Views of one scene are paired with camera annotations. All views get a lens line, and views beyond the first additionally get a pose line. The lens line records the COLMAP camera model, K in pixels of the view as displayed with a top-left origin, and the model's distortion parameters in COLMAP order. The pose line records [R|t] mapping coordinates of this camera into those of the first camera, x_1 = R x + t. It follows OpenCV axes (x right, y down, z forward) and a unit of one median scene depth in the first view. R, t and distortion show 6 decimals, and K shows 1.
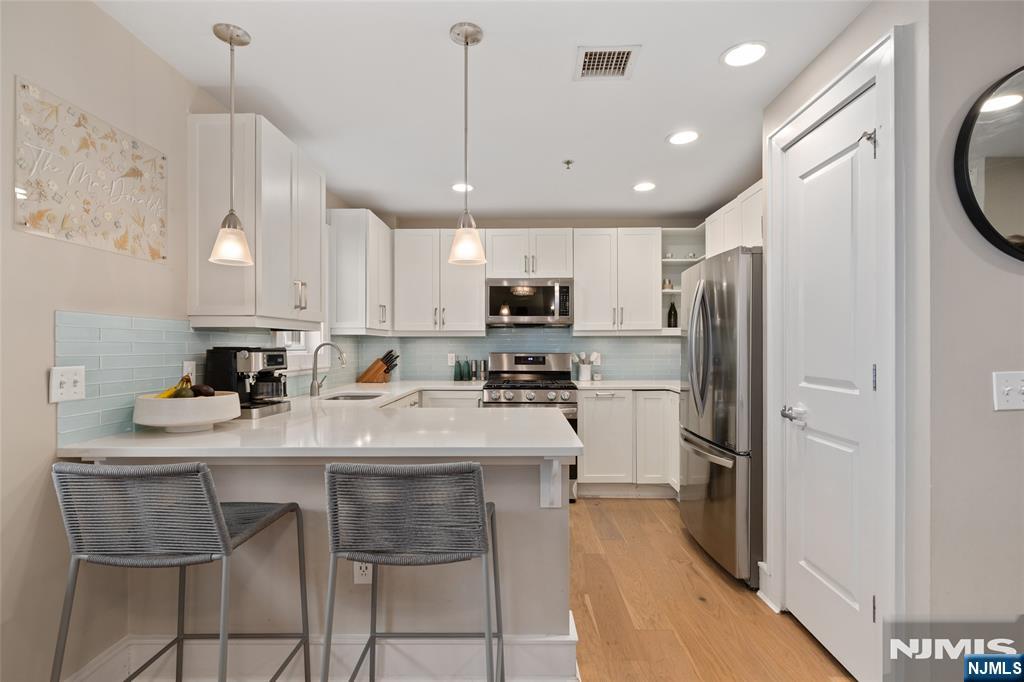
lens RADIAL K [[486.0, 0, 516.7], [0, 486.0, 345.3], [0, 0, 1]] dist [0.001169, 0.000562]
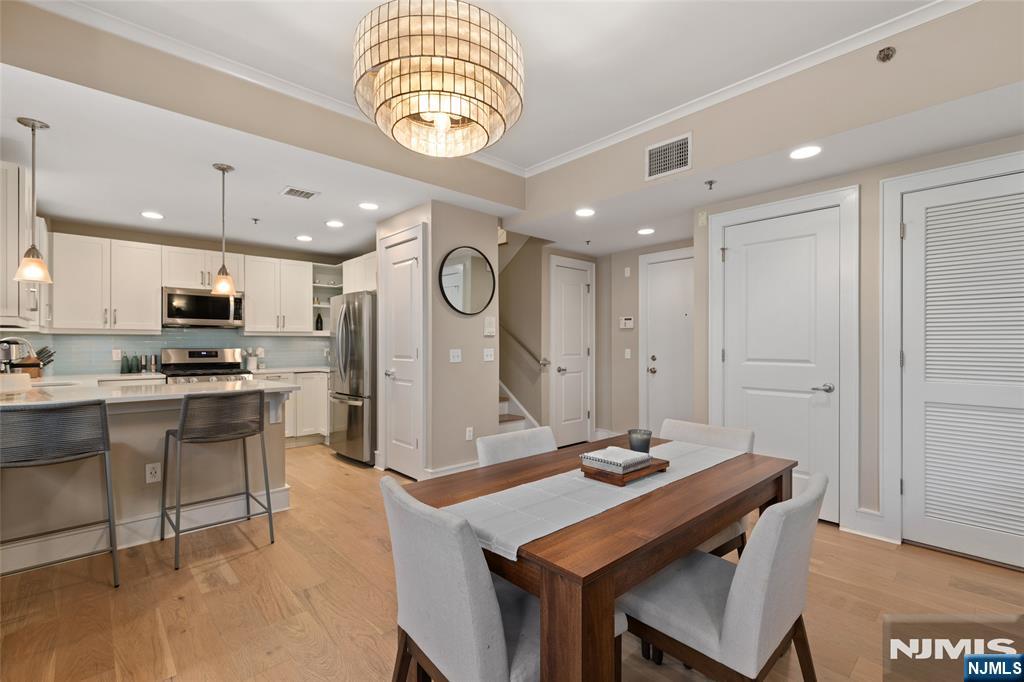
lens RADIAL K [[458.9, 0, 515.8], [0, 458.9, 343.3], [0, 0, 1]] dist [0.007826, -0.001354]
pose [[0.725669, 0.001655, 0.688042, -0.247991], [0.002357, 0.999985, -0.004892, 0.012463], [-0.688040, 0.005172, 0.725654, -0.501737]]
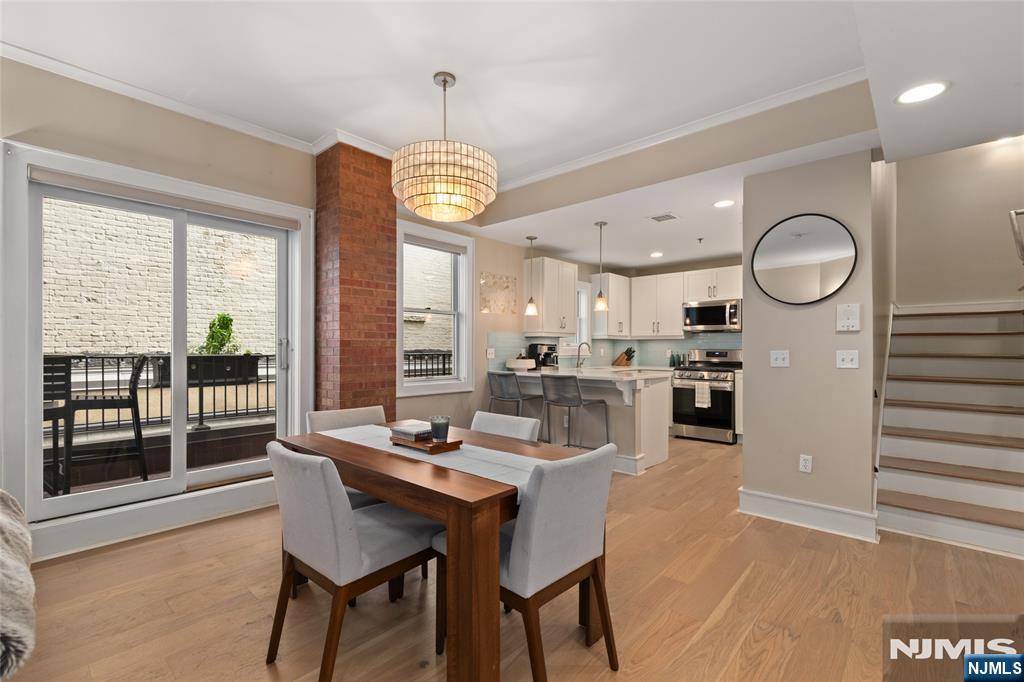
lens RADIAL K [[458.9, 0, 514.2], [0, 458.9, 347.6], [0, 0, 1]] dist [0.007826, -0.001354]
pose [[0.755334, 0.000449, -0.655339, 0.592014], [-0.003248, 0.999990, -0.003059, 0.020155], [0.655332, 0.004439, 0.755328, -0.598026]]
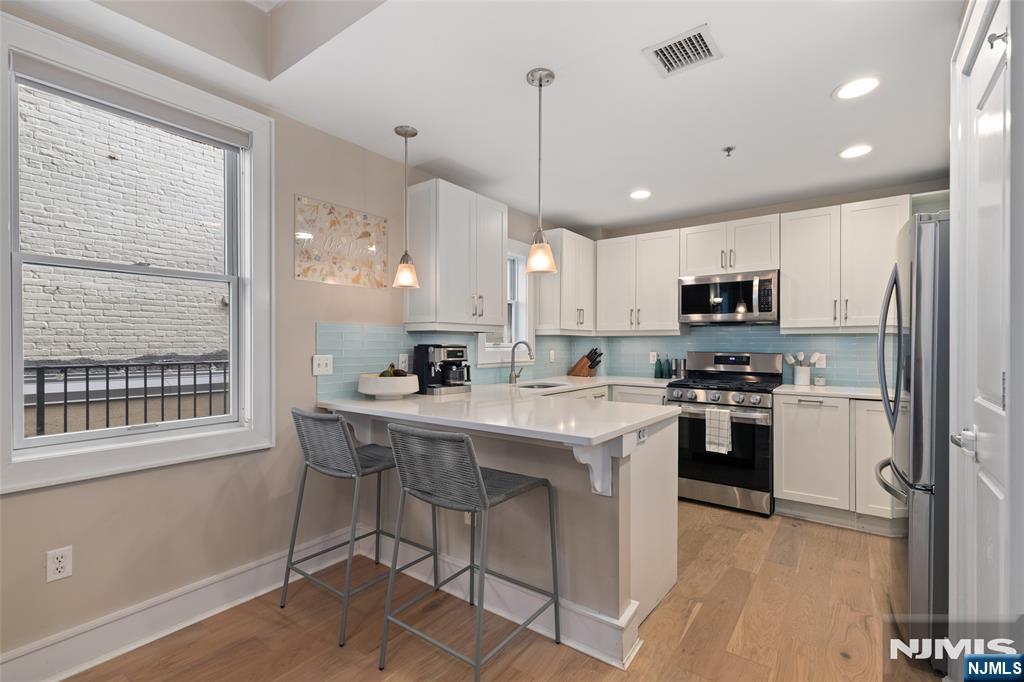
lens RADIAL K [[458.9, 0, 516.3], [0, 458.9, 346.1], [0, 0, 1]] dist [0.007826, -0.001354]
pose [[0.813656, 0.005829, -0.581317, 0.250241], [-0.003404, 0.999980, 0.005261, 0.000325], [0.581336, -0.002302, 0.813660, 0.032427]]
